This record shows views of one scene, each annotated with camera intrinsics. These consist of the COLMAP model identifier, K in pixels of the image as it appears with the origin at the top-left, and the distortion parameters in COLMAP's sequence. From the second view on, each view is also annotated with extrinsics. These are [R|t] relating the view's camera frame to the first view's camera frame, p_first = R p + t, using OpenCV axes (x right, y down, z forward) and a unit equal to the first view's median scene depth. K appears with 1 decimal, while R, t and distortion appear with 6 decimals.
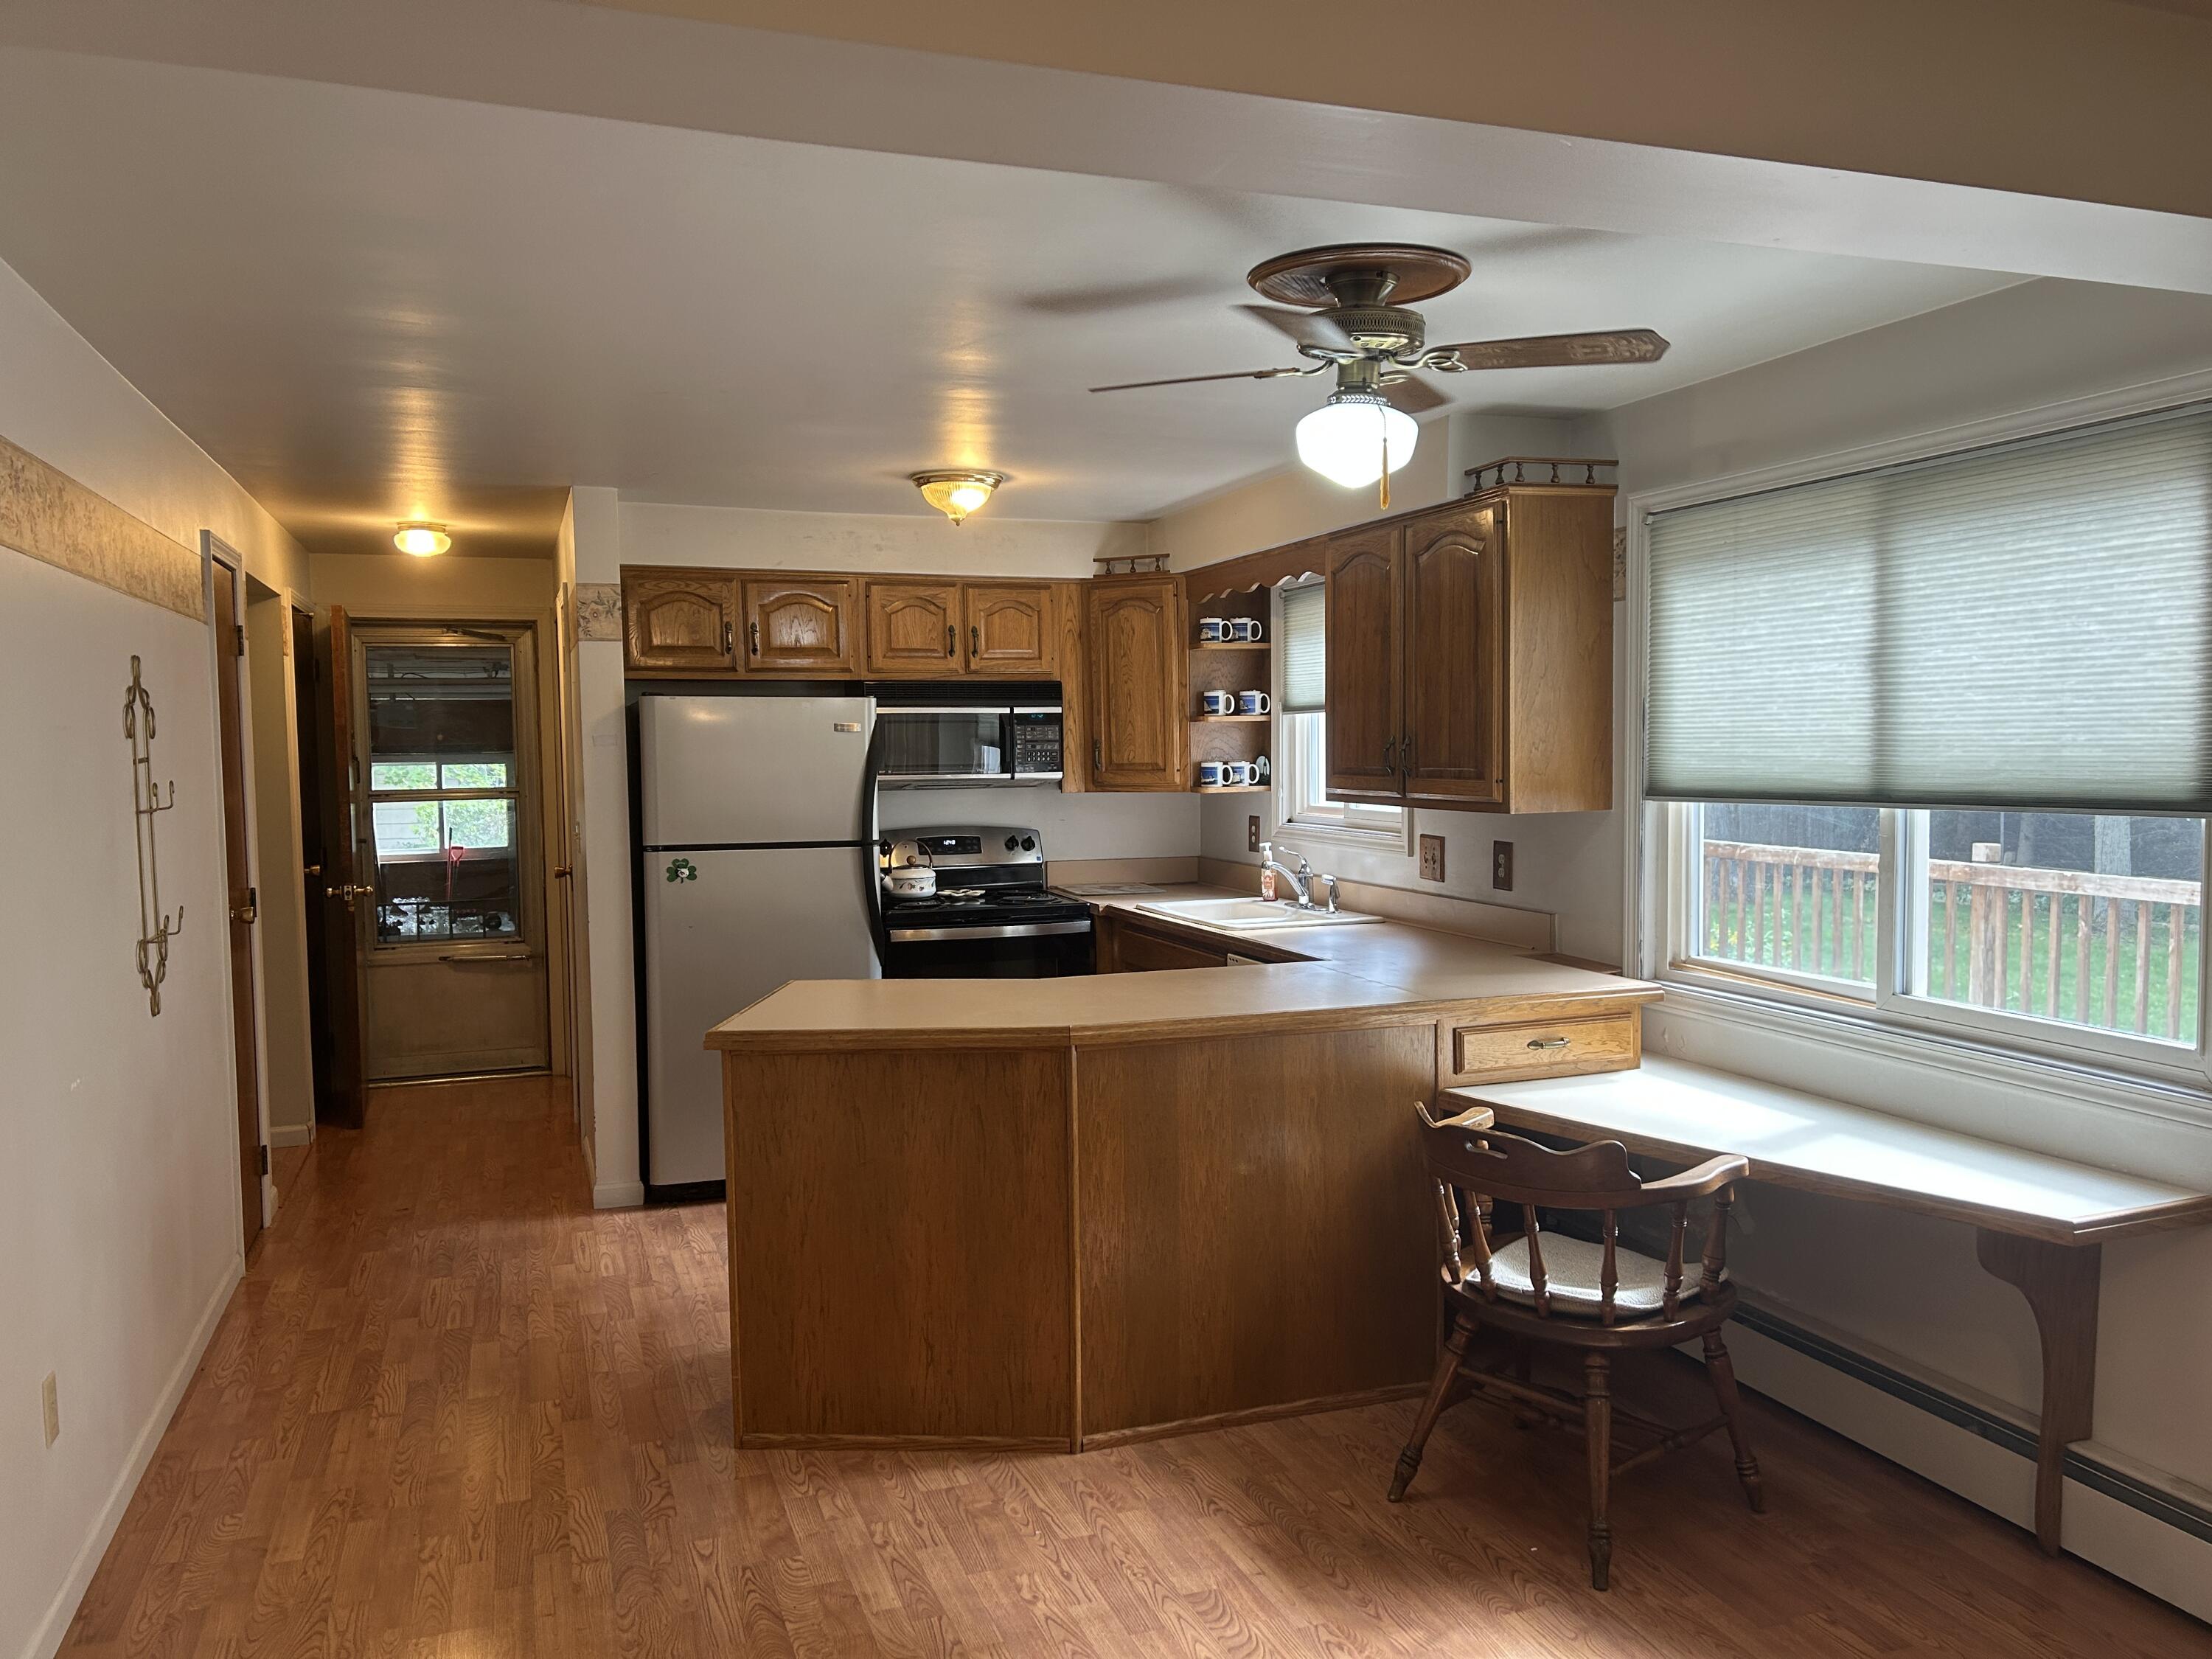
lens RADIAL K [[1662.4, 0, 1110.8], [0, 1662.4, 872.1], [0, 0, 1]] dist [0.063487, -0.070639]
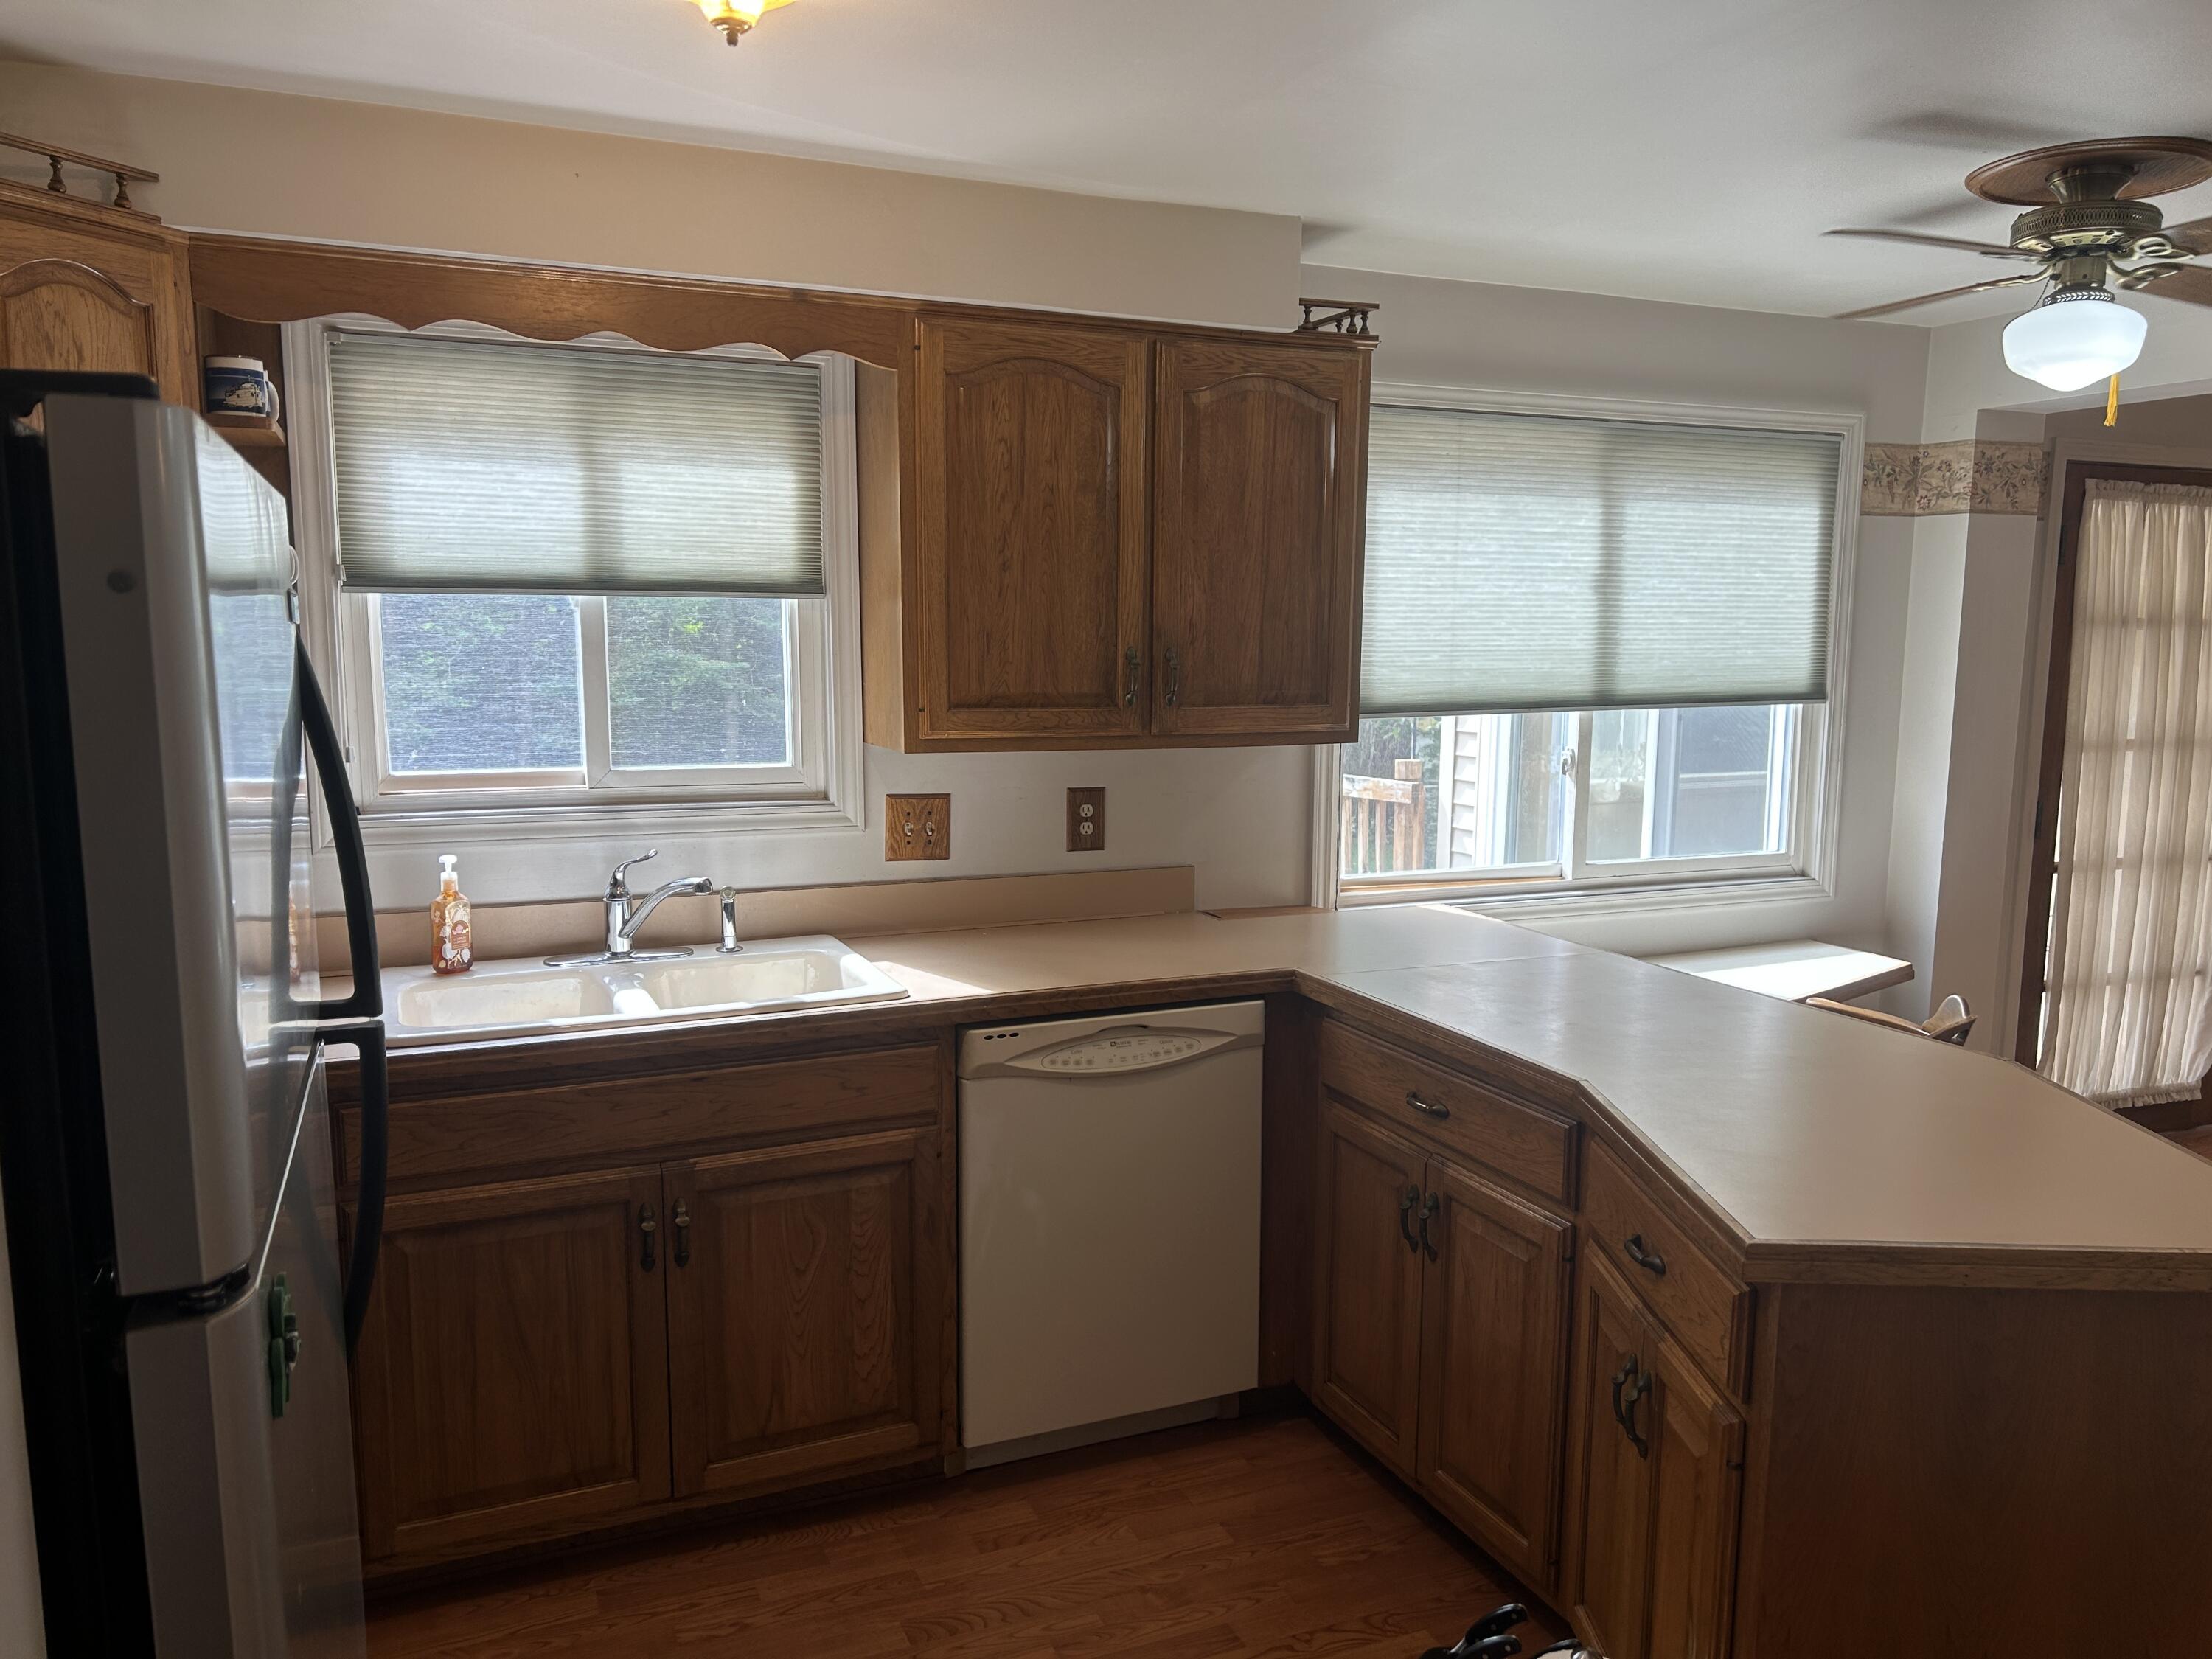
lens RADIAL K [[1662.4, 0, 1142.3], [0, 1662.4, 888.6], [0, 0, 1]] dist [0.063487, -0.070639]
pose [[-0.076367, -0.148302, 0.985989, -0.511151], [0.071100, 0.985550, 0.153743, -0.086339], [-0.994542, 0.081845, -0.064720, 1.018289]]
